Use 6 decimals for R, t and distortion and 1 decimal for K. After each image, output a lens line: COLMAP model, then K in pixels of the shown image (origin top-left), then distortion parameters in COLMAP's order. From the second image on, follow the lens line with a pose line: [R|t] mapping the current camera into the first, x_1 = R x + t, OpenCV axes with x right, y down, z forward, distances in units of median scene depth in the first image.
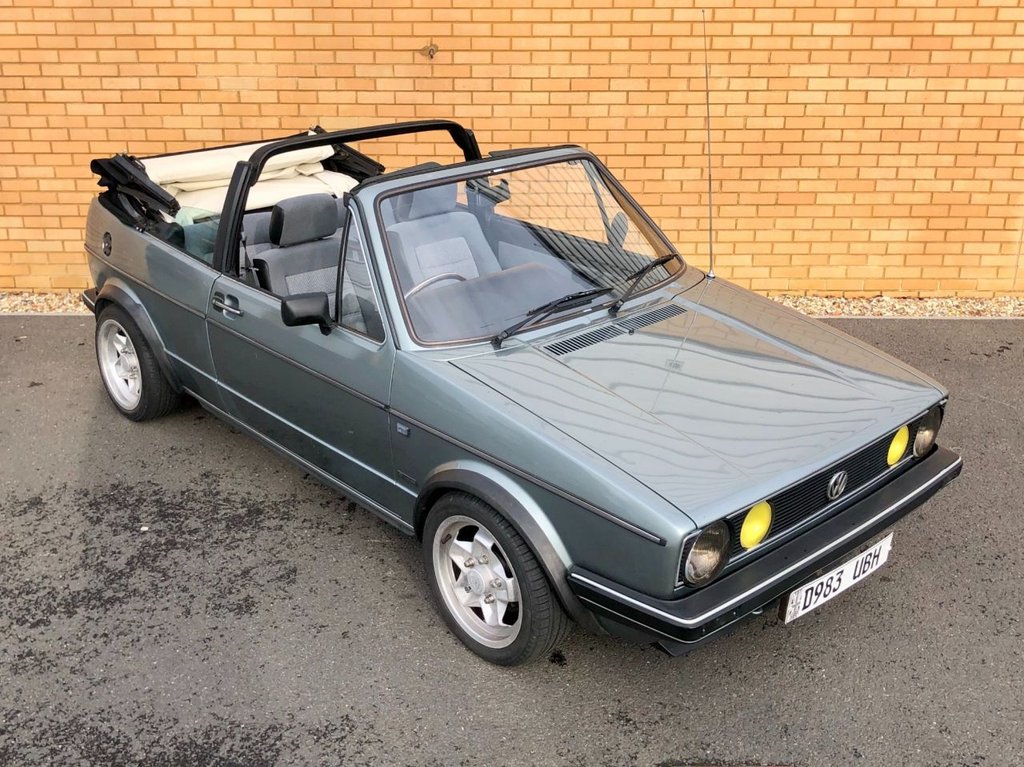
lens RADIAL K [[1116.2, 0, 507.5], [0, 1116.2, 342.6], [0, 0, 1]] dist [0.022251, -0.065993]
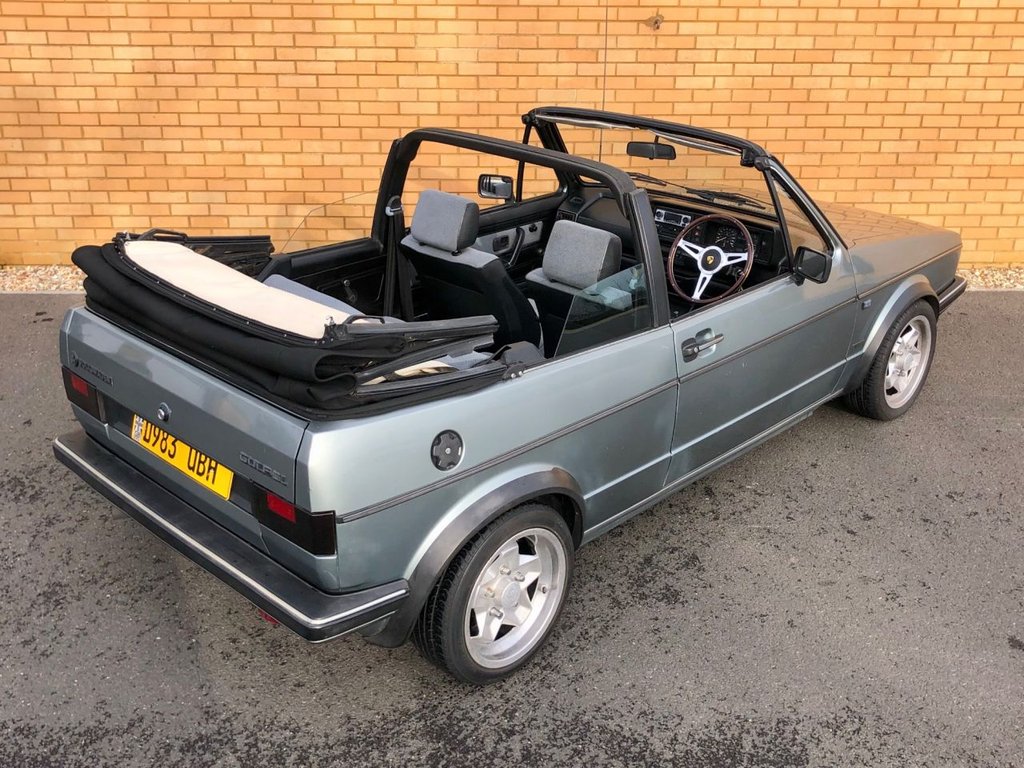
lens RADIAL K [[1106.9, 0, 516.1], [0, 1106.9, 344.9], [0, 0, 1]] dist [0.099717, -0.338861]
pose [[0.999021, -0.009001, 0.043311, -0.234742], [0.007439, 0.999321, 0.036090, -0.013114], [-0.043607, -0.035733, 0.998410, 0.016760]]
